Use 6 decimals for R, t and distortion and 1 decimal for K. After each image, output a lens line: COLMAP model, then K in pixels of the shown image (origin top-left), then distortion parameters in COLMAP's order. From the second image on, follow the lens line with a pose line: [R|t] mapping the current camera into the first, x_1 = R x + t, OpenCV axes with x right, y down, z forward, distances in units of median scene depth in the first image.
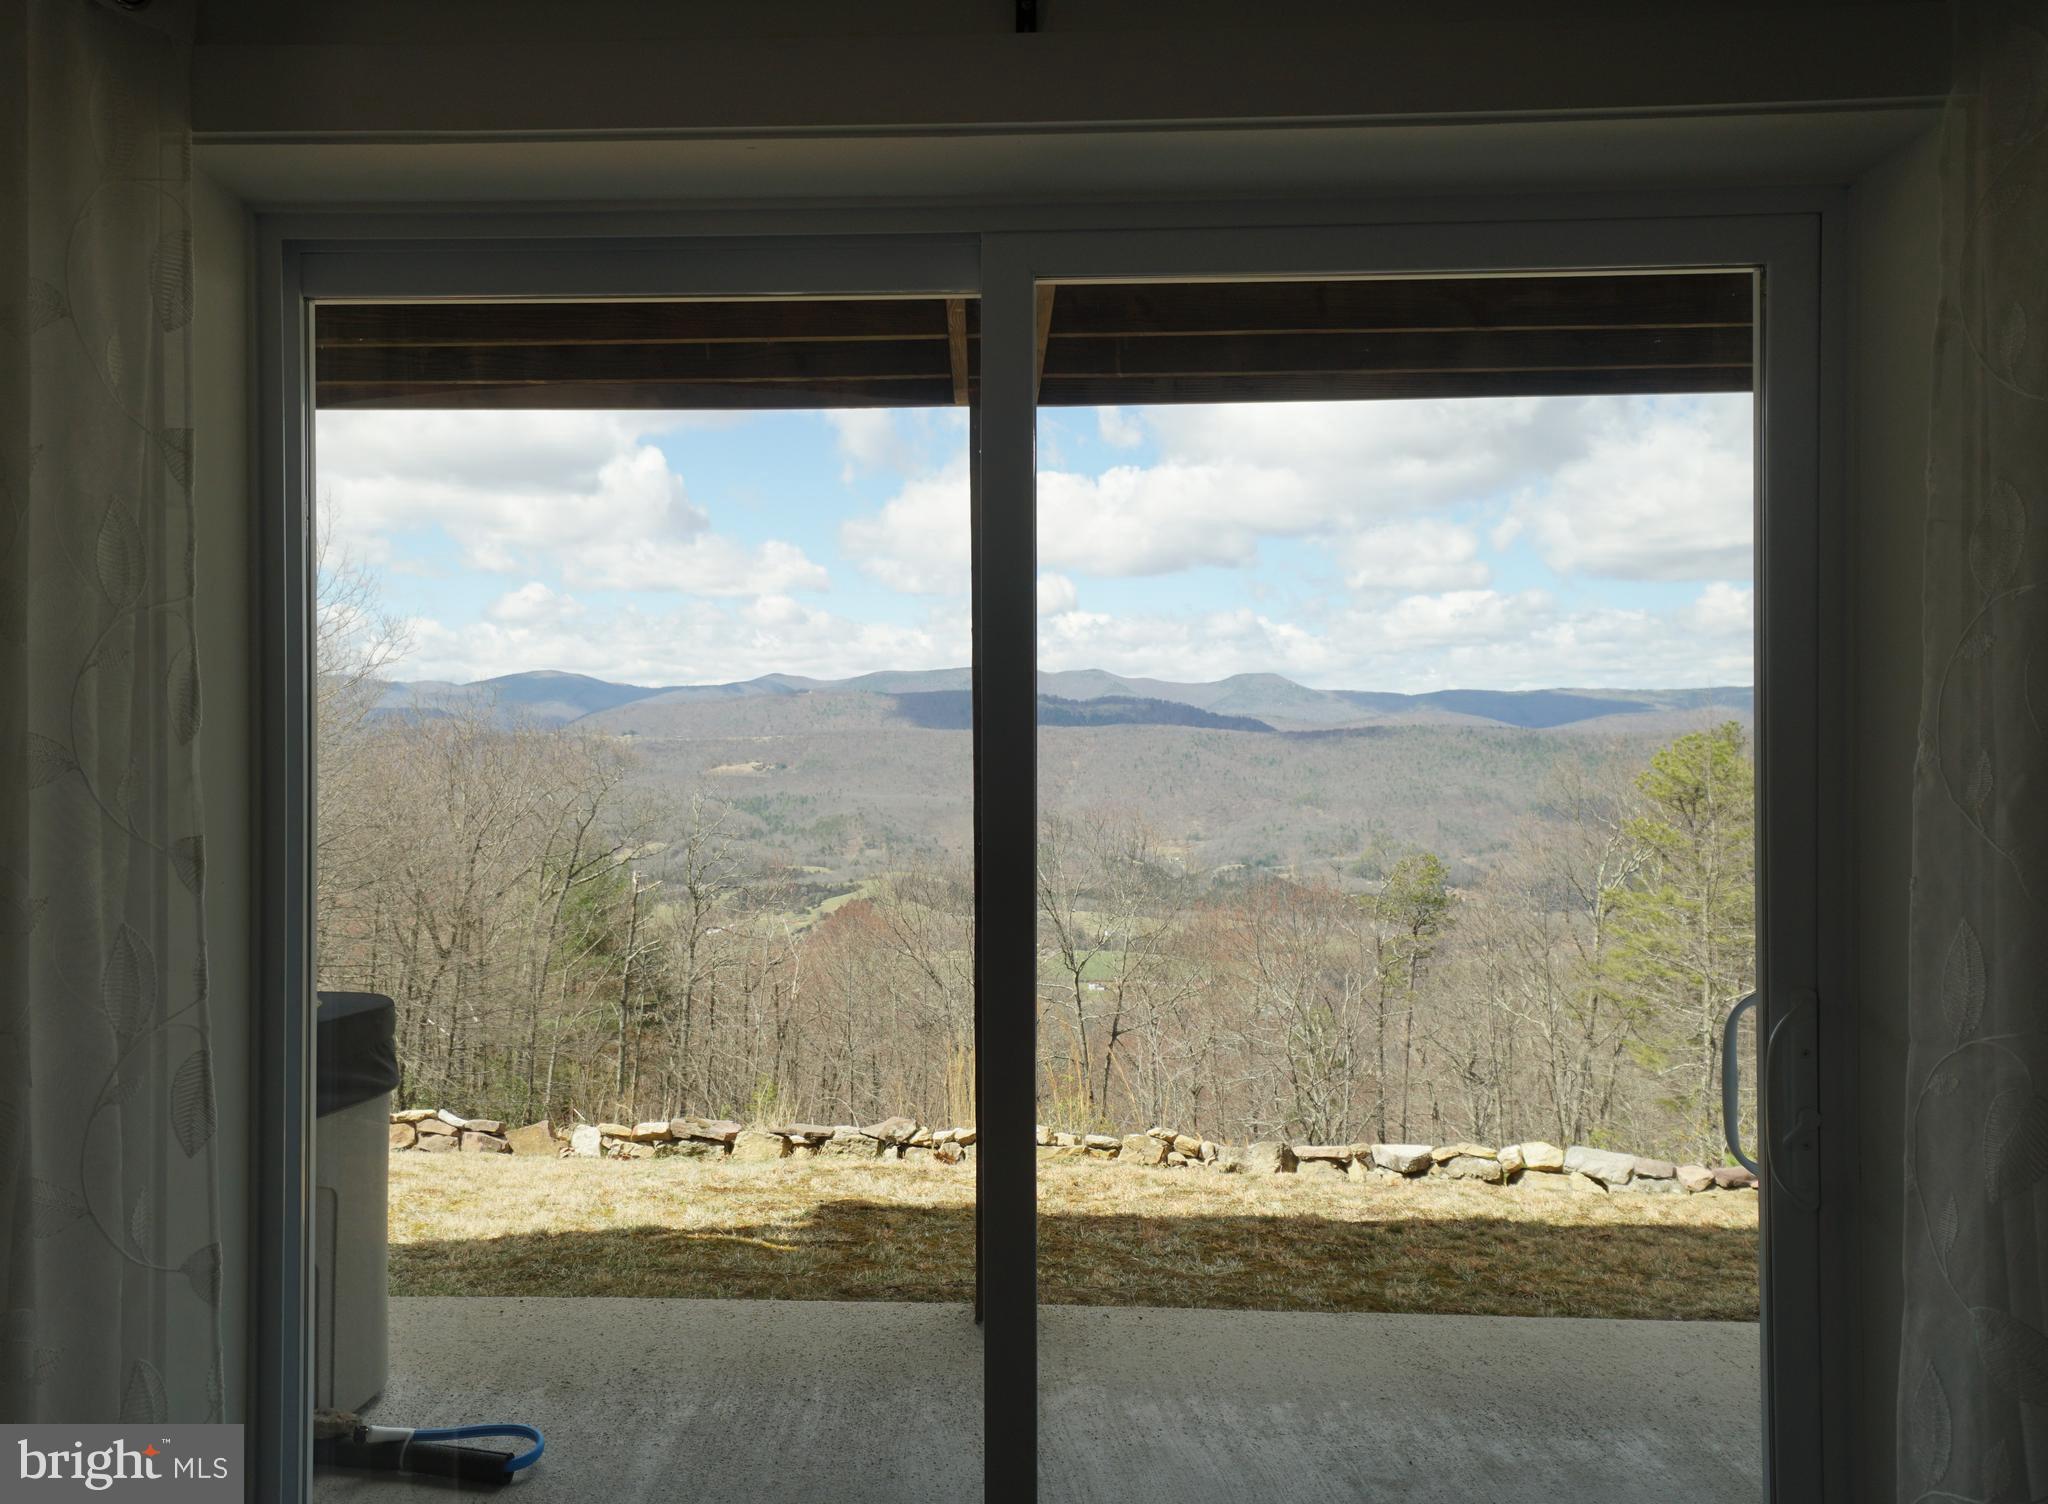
lens RADIAL K [[1639.1, 0, 911.0], [0, 1639.1, 774.8], [0, 0, 1]] dist [0.013189, 0.002629]
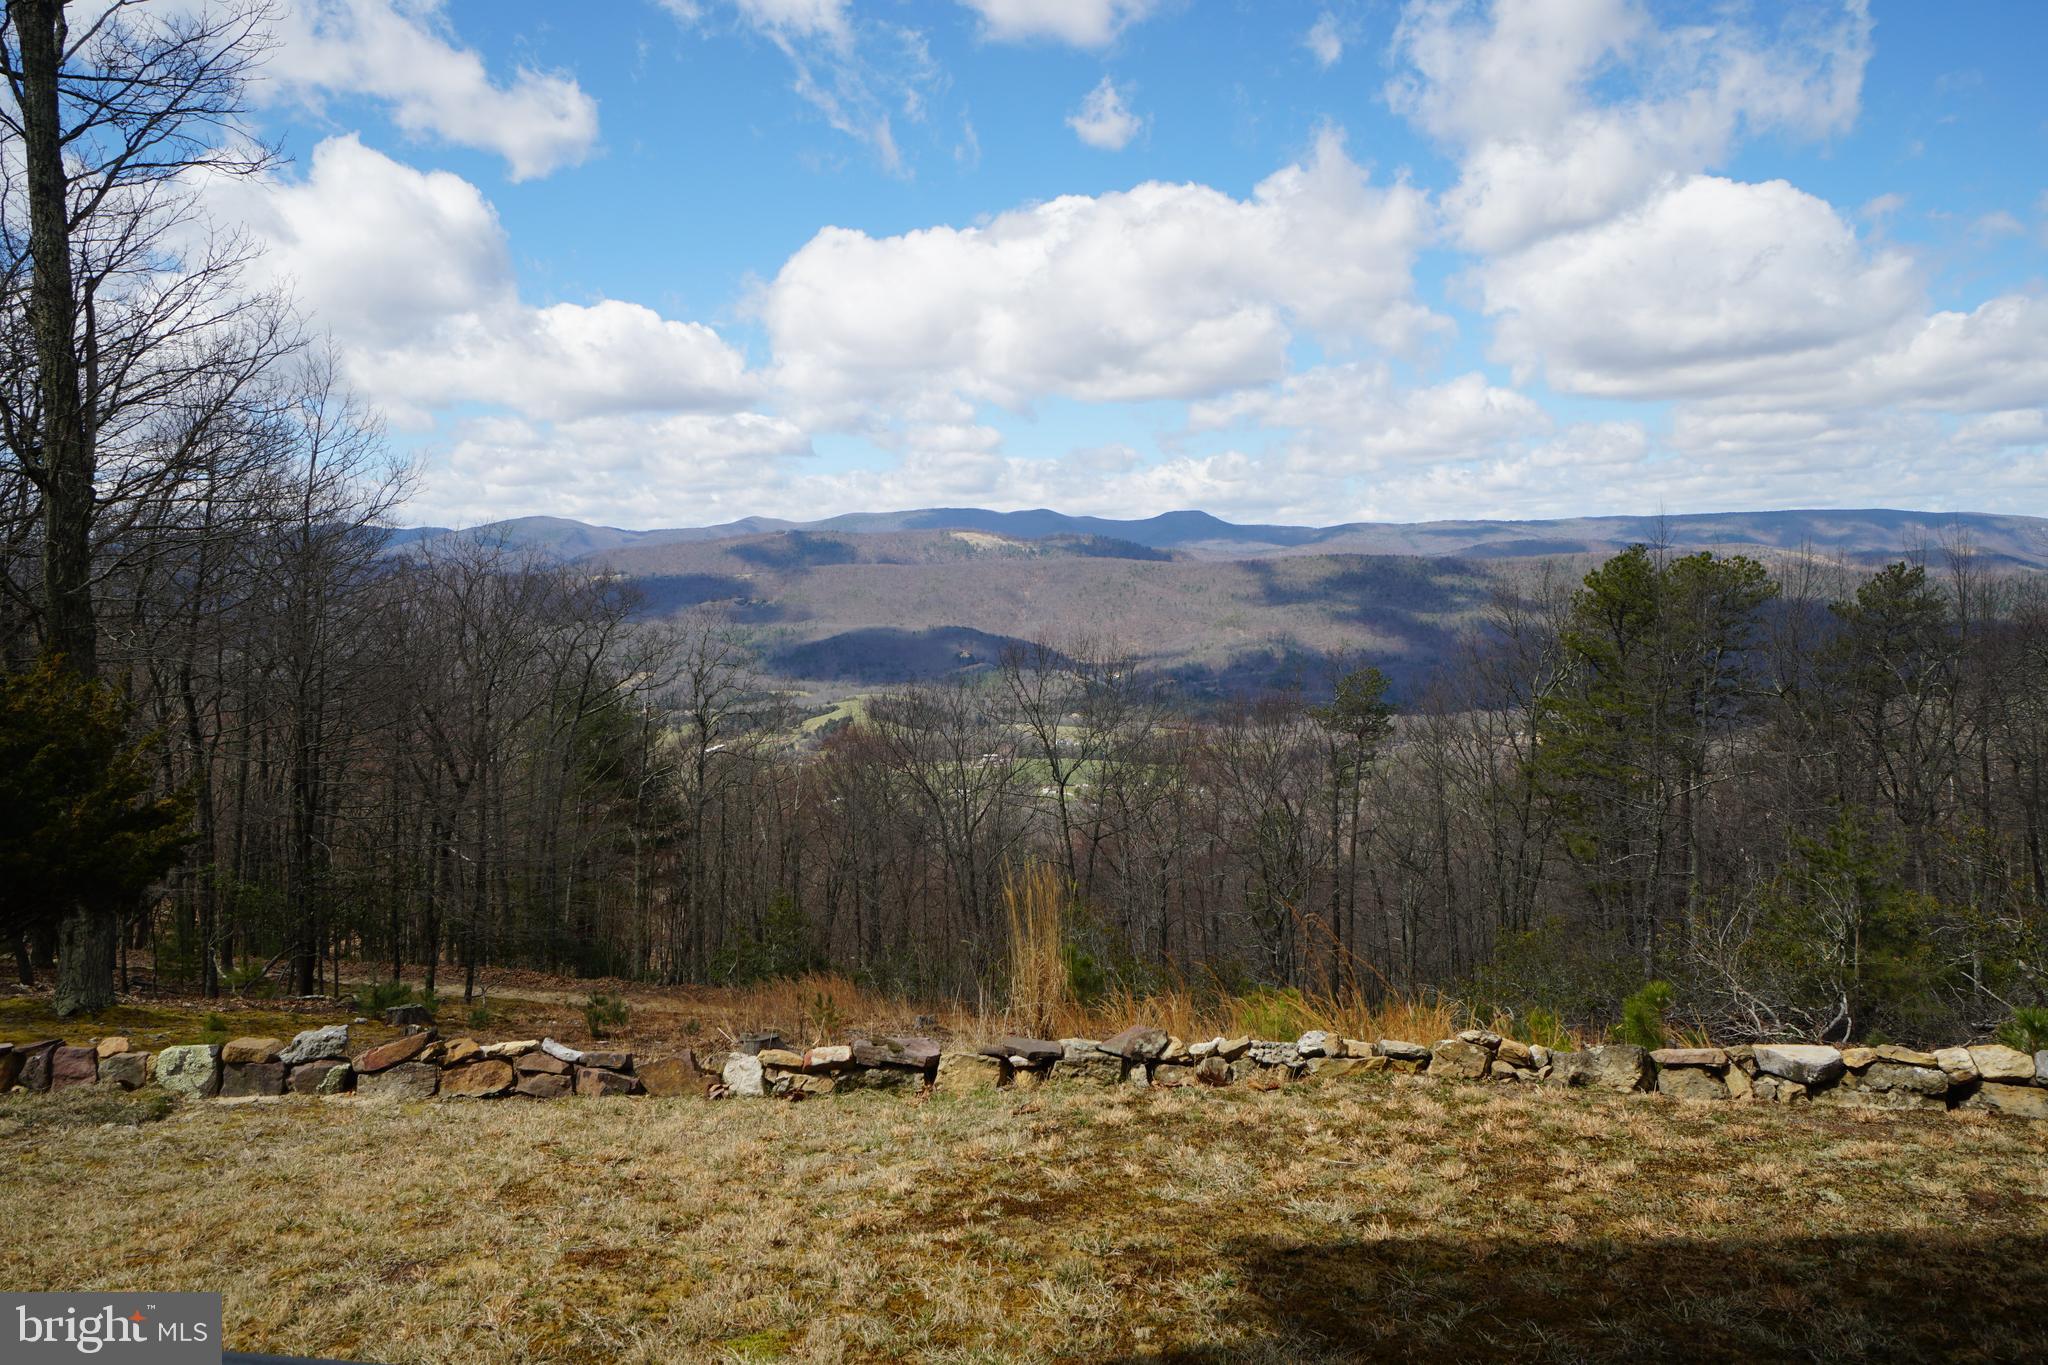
lens RADIAL K [[1464.1, 0, 1022.9], [0, 1464.1, 664.1], [0, 0, 1]] dist [0.022753, 0.019470]
pose [[0.995138, -0.022221, 0.095954, -0.130183], [0.018323, 0.998978, 0.041314, 0.003194], [-0.096774, -0.039355, 0.994528, 0.308260]]
